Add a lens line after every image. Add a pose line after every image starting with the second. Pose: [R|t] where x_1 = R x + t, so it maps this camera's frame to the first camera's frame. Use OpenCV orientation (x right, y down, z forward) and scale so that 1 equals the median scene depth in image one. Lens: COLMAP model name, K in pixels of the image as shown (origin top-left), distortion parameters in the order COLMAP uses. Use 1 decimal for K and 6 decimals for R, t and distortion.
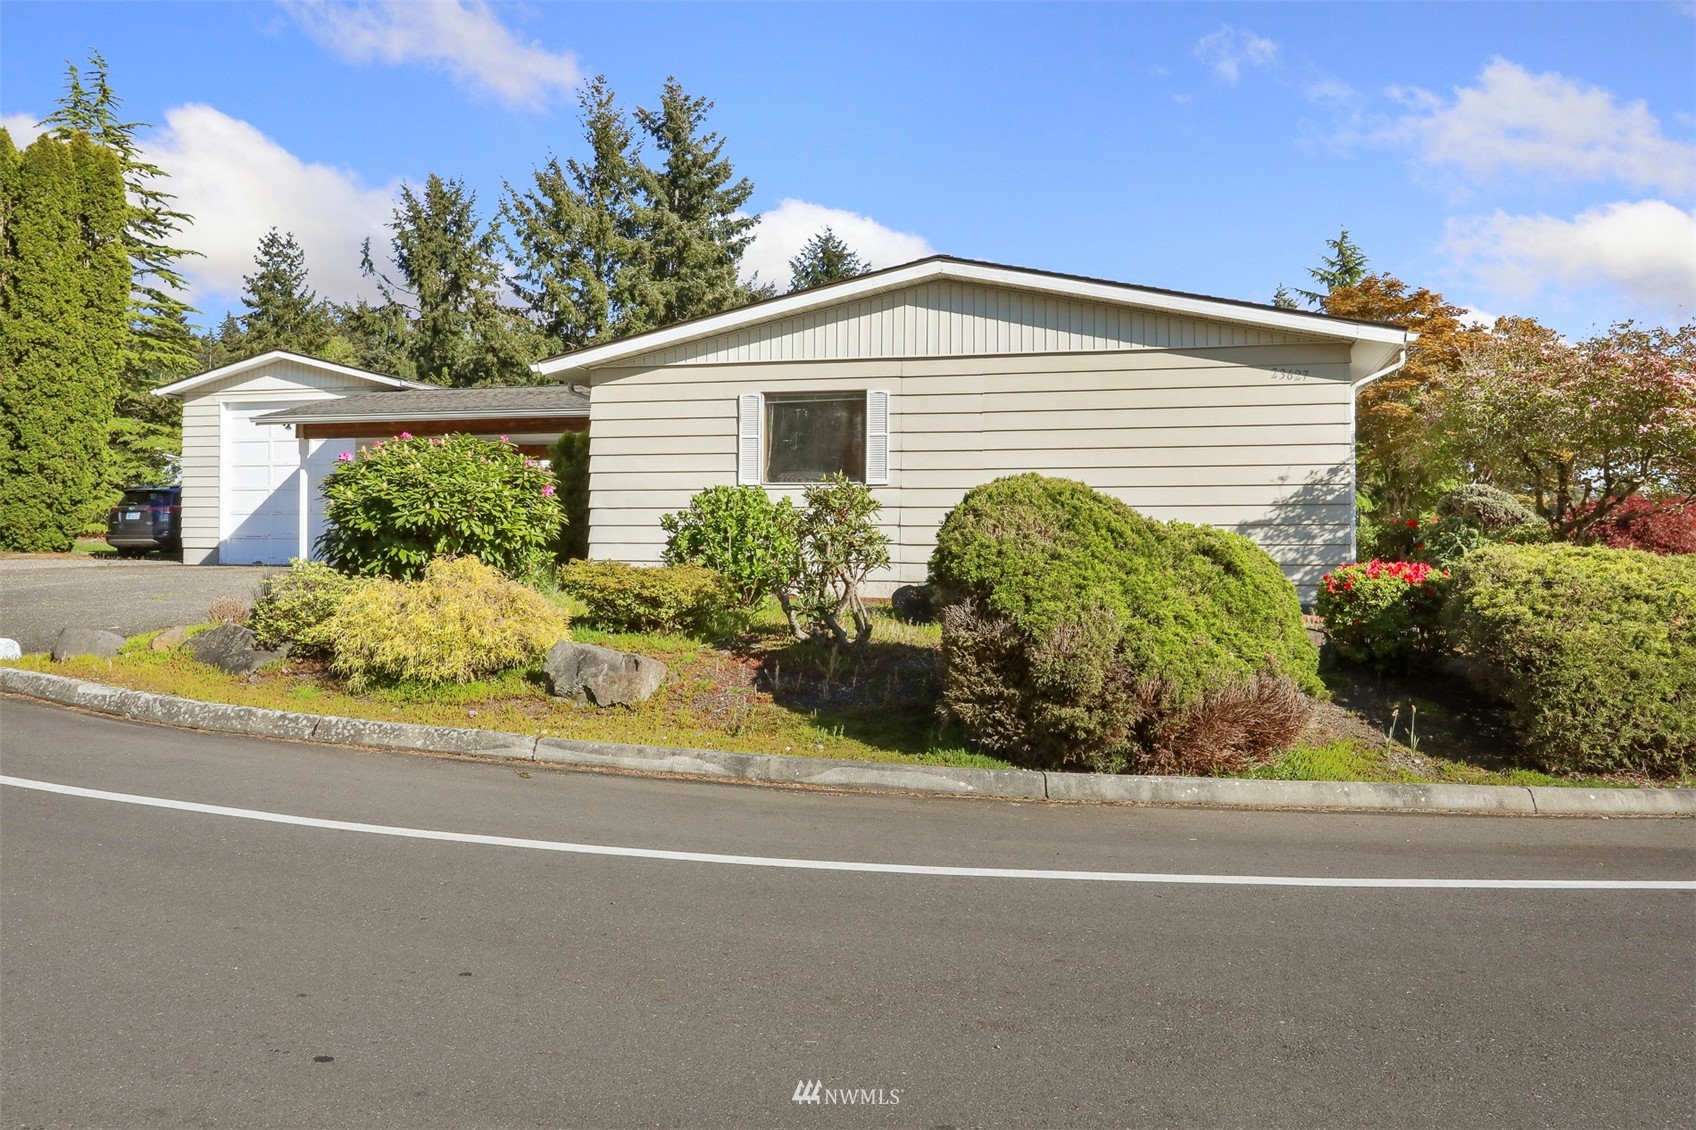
lens RADIAL K [[1382.2, 0, 850.1], [0, 1382.2, 542.8], [0, 0, 1]] dist [-0.001430, 0.005254]
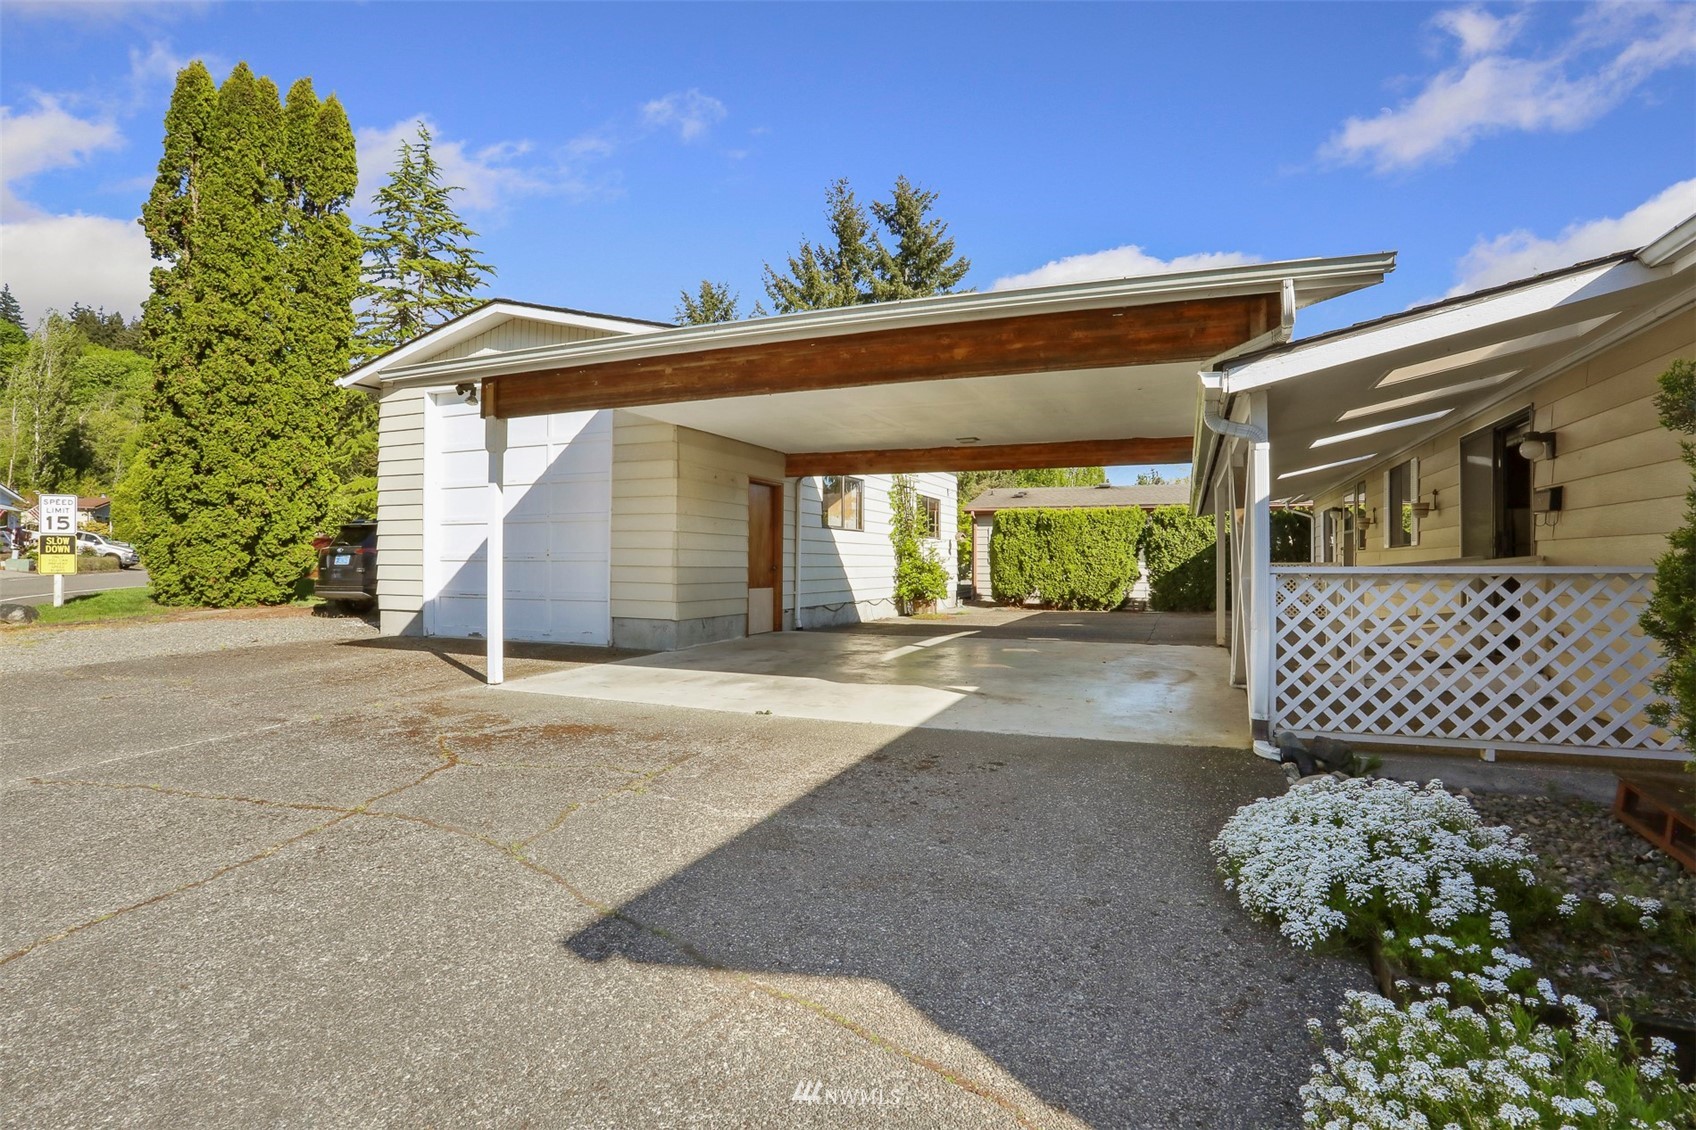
lens RADIAL K [[845.0, 0, 825.8], [0, 845.0, 562.7], [0, 0, 1]] dist [-0.065295, 0.000585]
pose [[0.989443, -0.000589, -0.144922, -0.190791], [0.002157, 0.999941, 0.010664, -0.021831], [0.144908, -0.010864, 0.989386, 0.583061]]
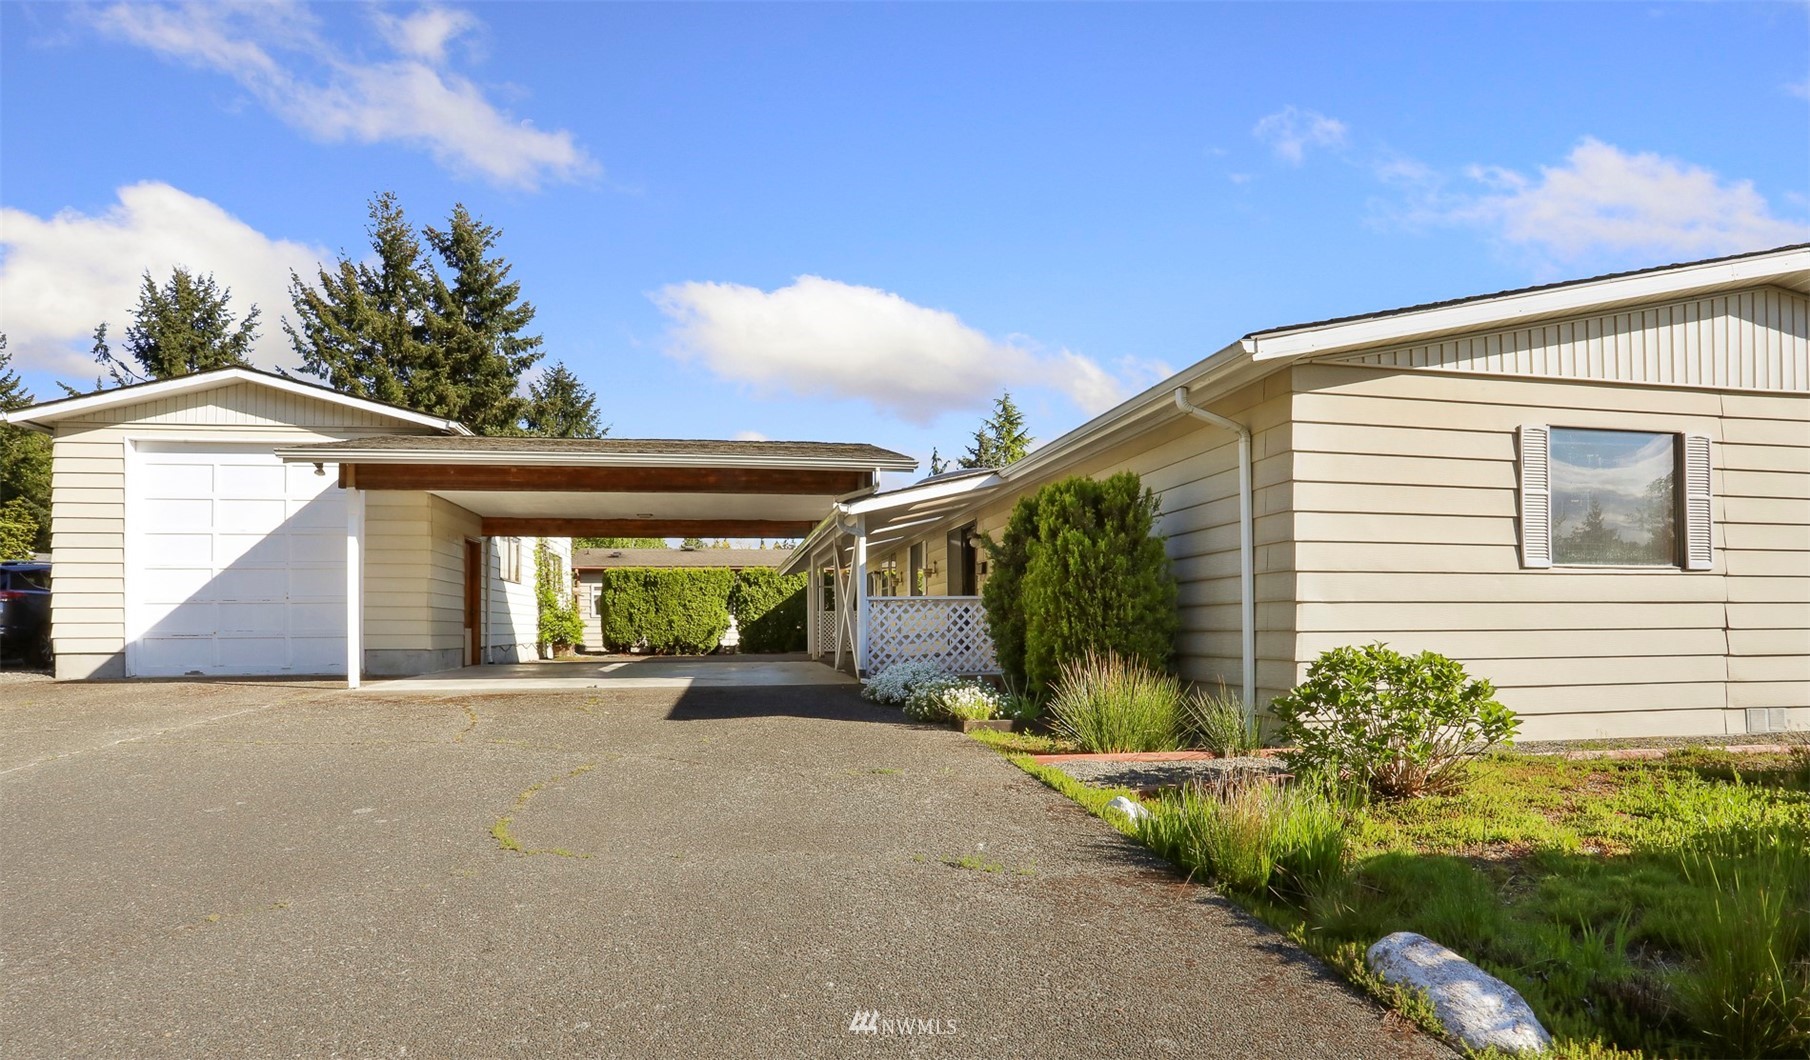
lens RADIAL K [[942.3, 0, 898.0], [0, 942.3, 618.0], [0, 0, 1]] dist [-0.072066, 0.027509]
pose [[0.901565, -0.006415, 0.432596, -0.282972], [0.006430, 0.999978, 0.001427, -0.010998], [-0.432596, 0.001495, 0.901587, 0.400333]]
